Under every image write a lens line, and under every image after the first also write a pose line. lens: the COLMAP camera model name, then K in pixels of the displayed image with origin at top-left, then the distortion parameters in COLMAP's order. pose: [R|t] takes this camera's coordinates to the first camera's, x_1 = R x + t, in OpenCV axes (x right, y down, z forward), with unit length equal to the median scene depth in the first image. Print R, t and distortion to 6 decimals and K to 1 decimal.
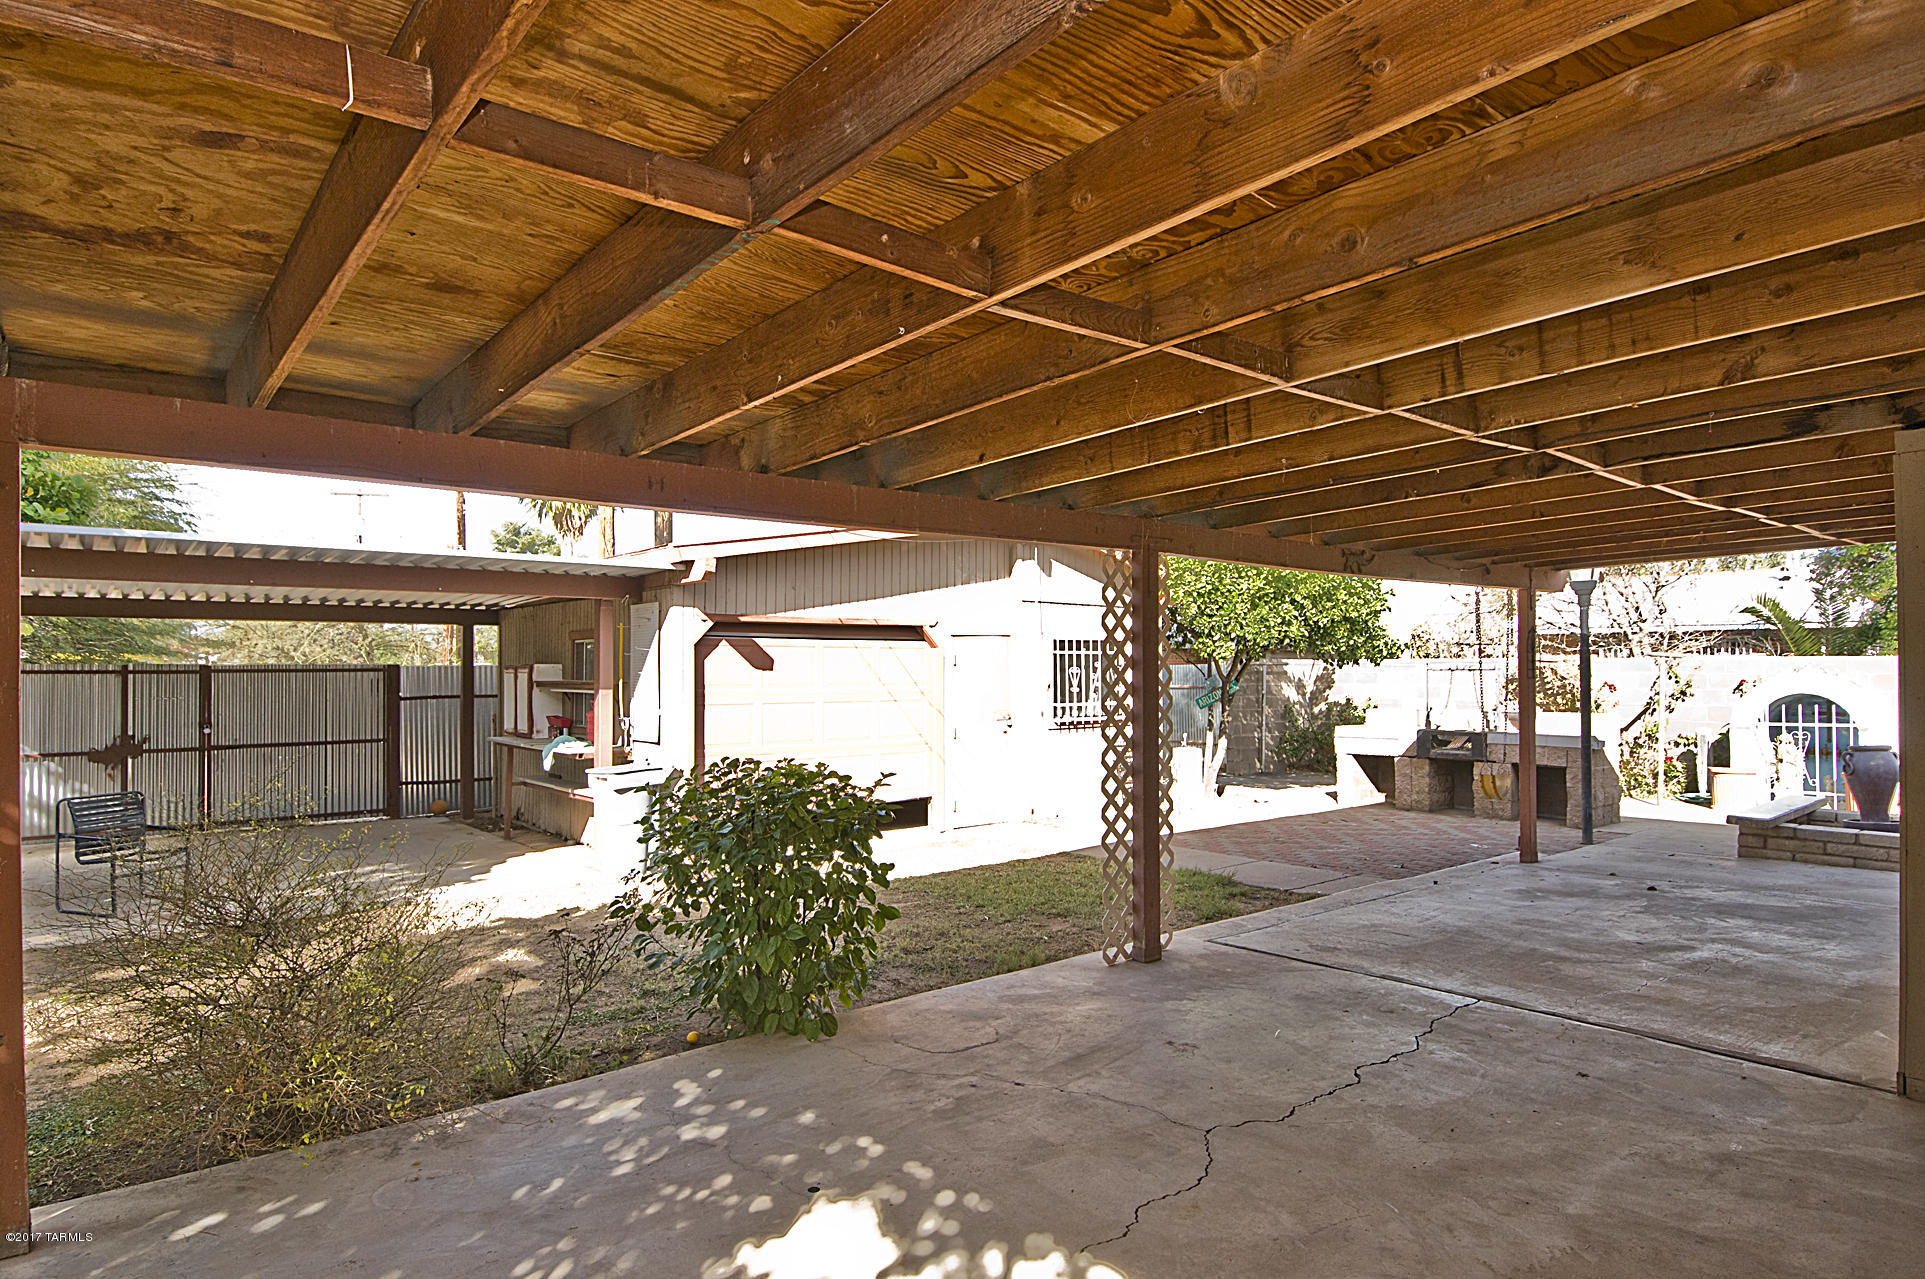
lens RADIAL K [[1072.5, 0, 965.7], [0, 1072.5, 648.6], [0, 0, 1]] dist [0.001357, 0.000260]
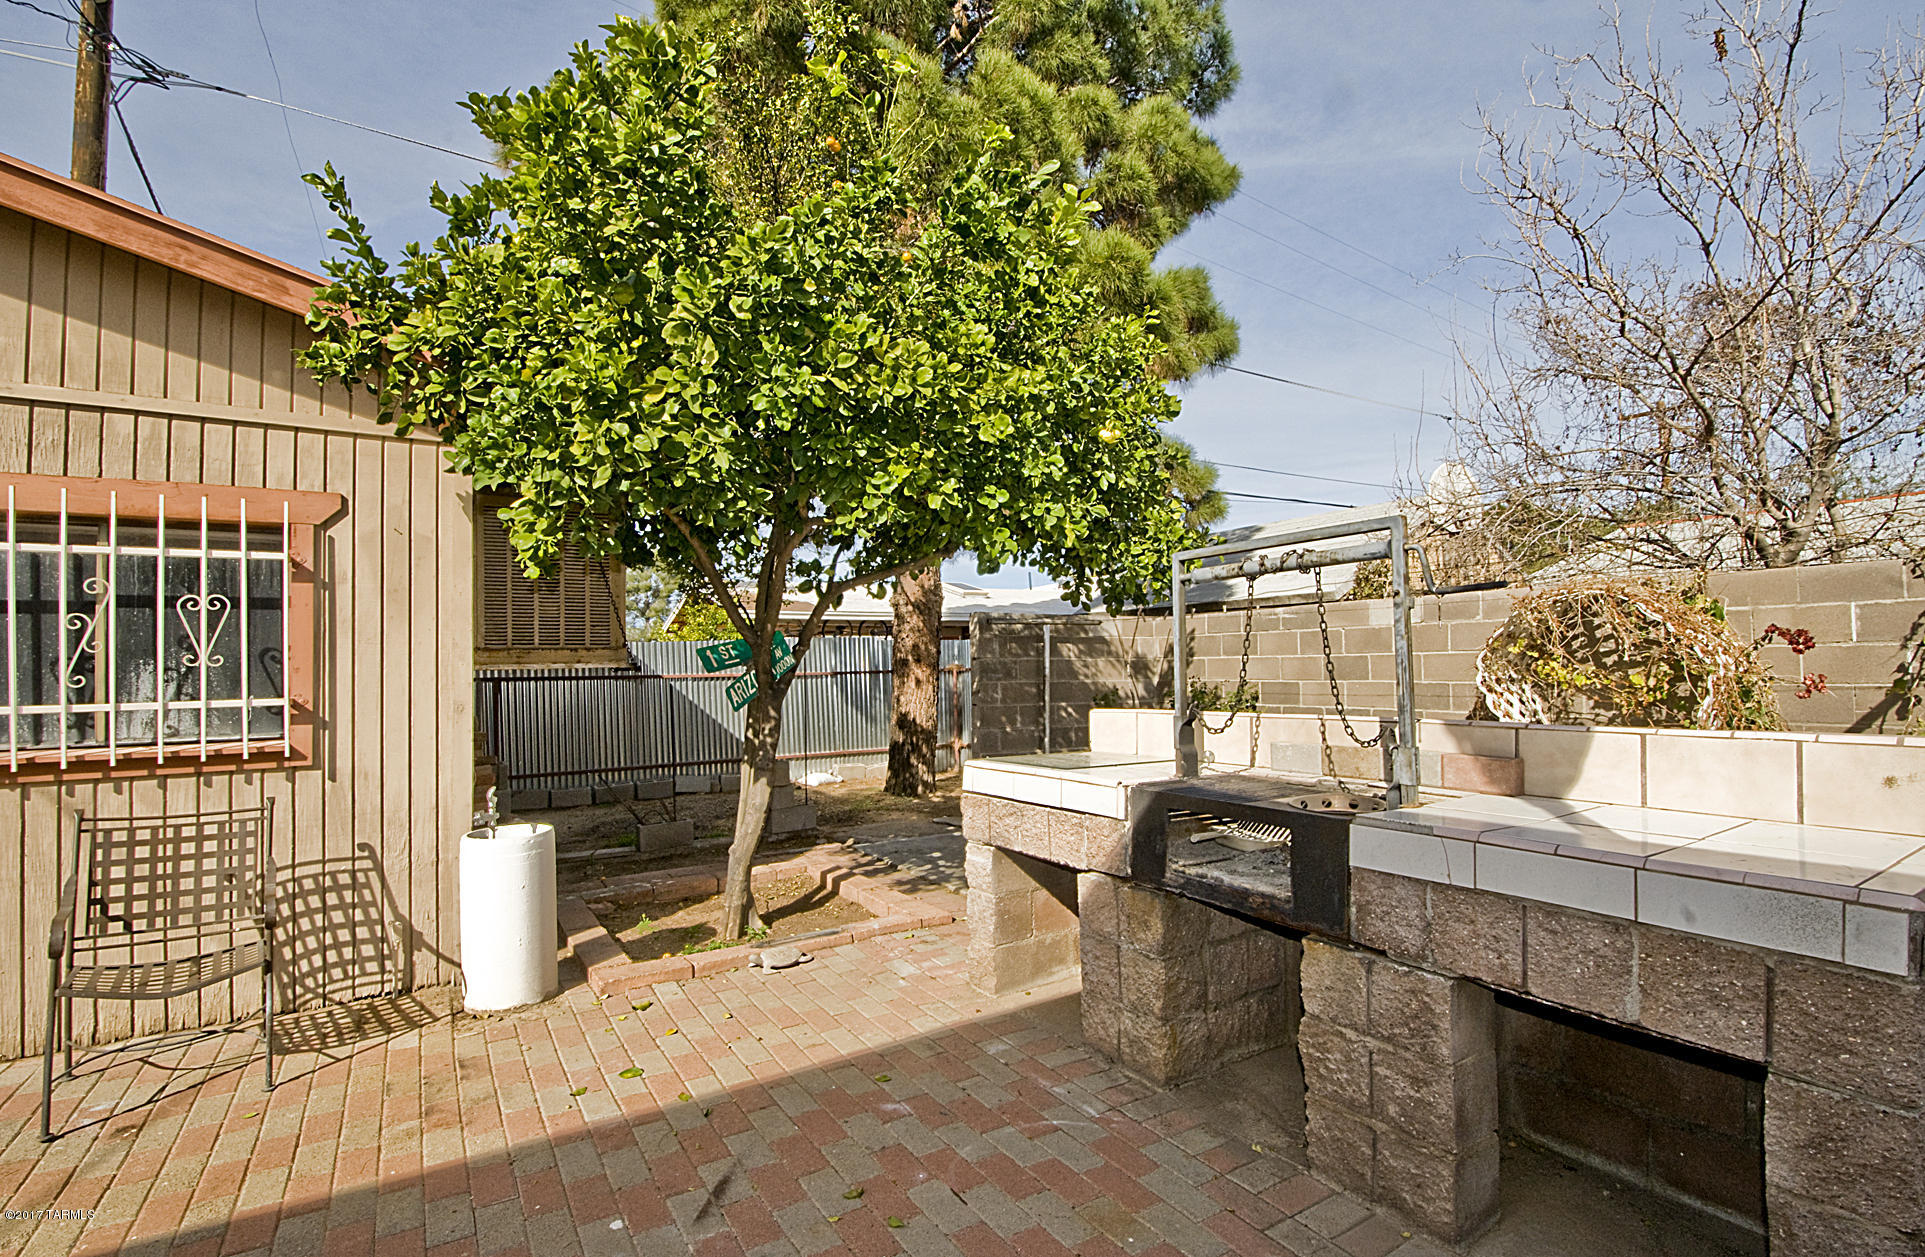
lens RADIAL K [[866.5, 0, 968.4], [0, 866.5, 638.3], [0, 0, 1]] dist [-0.021374, -0.001258]
pose [[0.992471, -0.019786, -0.120872, 0.422380], [0.018301, 0.999743, -0.013390, 0.039457], [0.121106, 0.011077, 0.992578, 0.795365]]
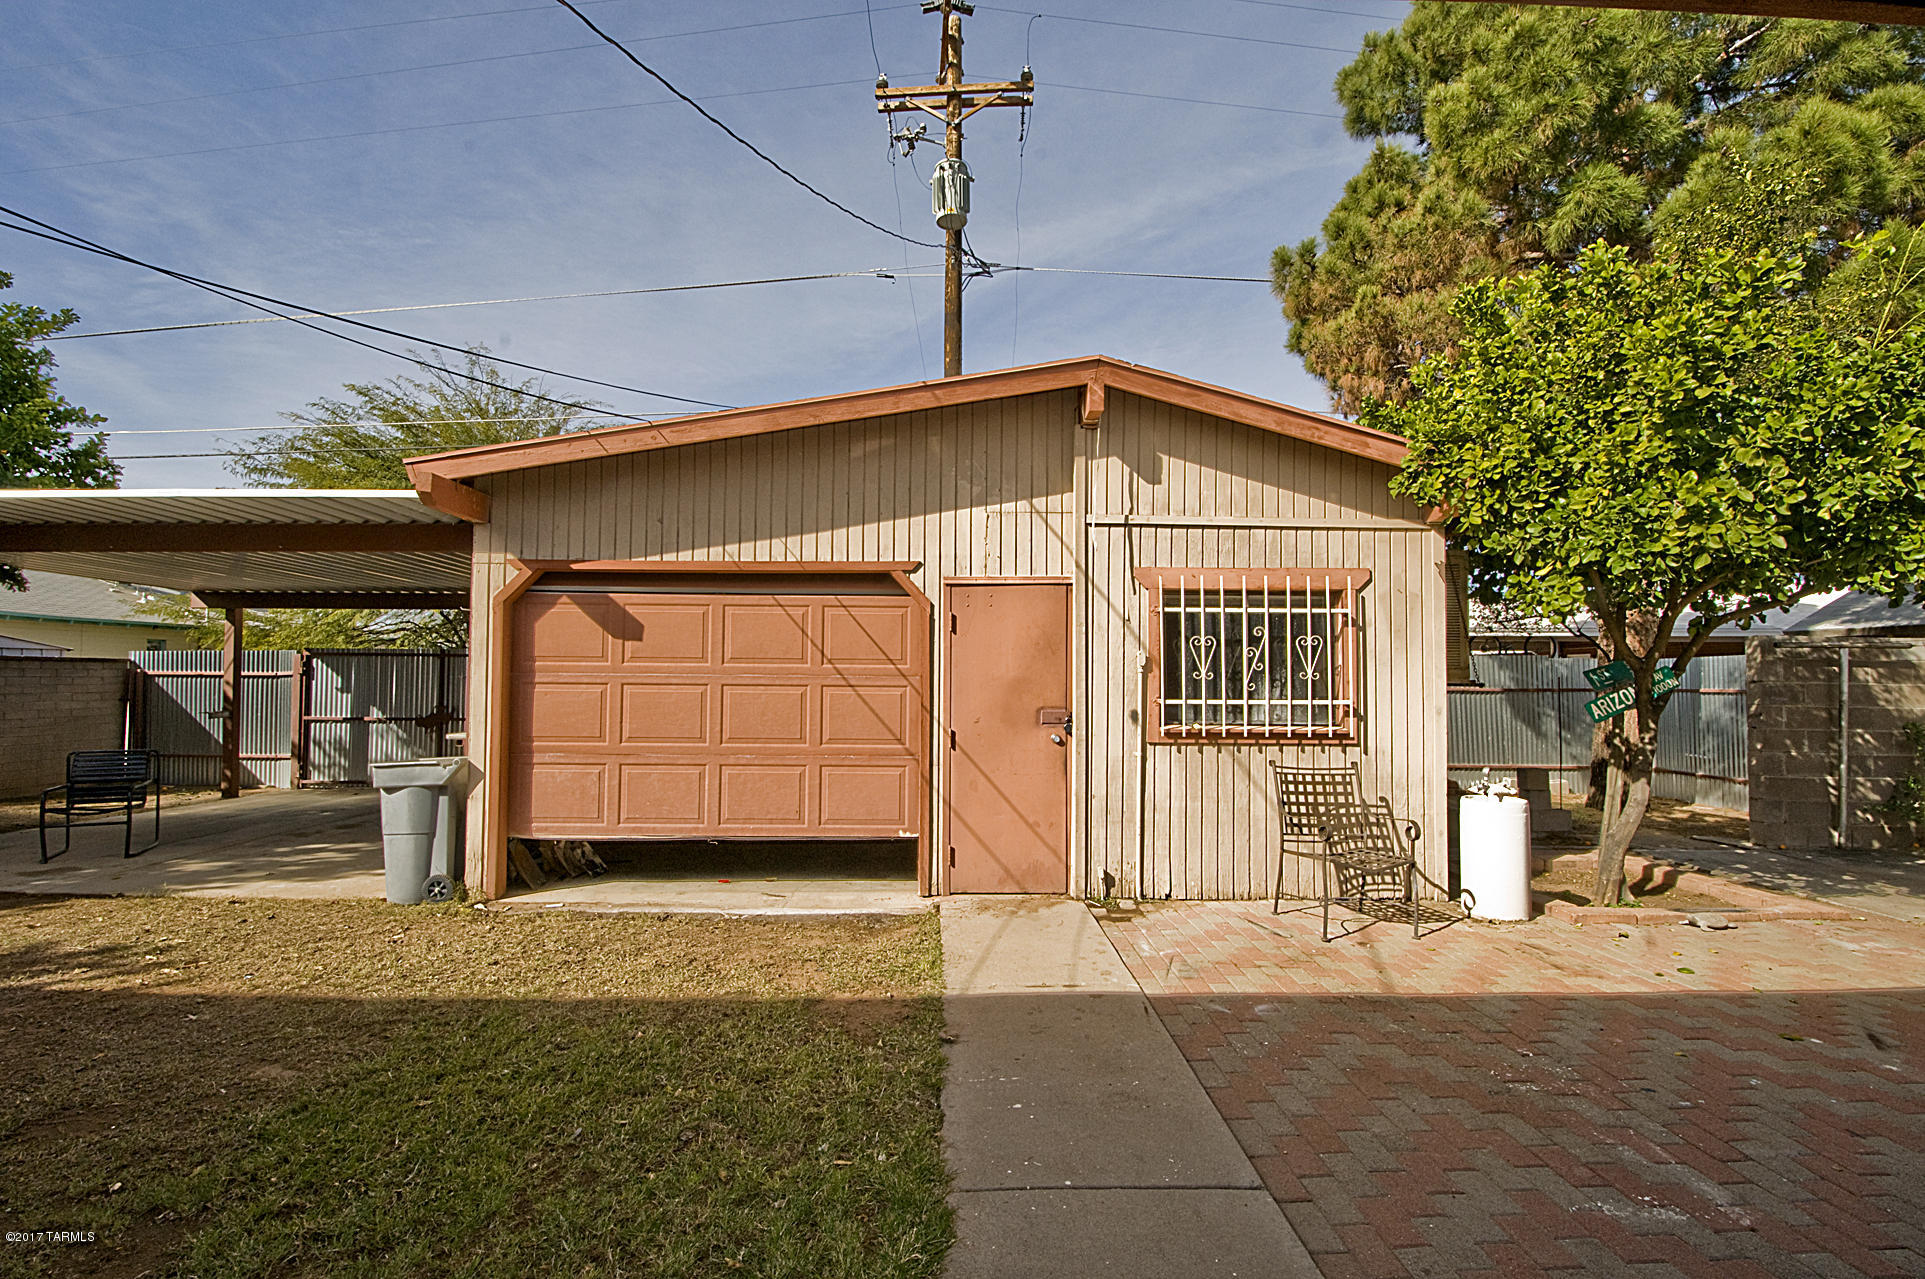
lens RADIAL K [[844.2, 0, 963.5], [0, 844.2, 647.0], [0, 0, 1]] dist [-0.002228, -0.009714]
pose [[0.775496, -0.016534, -0.631136, 0.284931], [0.002931, 0.999741, -0.022590, 0.032767], [0.631346, 0.015669, 0.775343, 0.575684]]
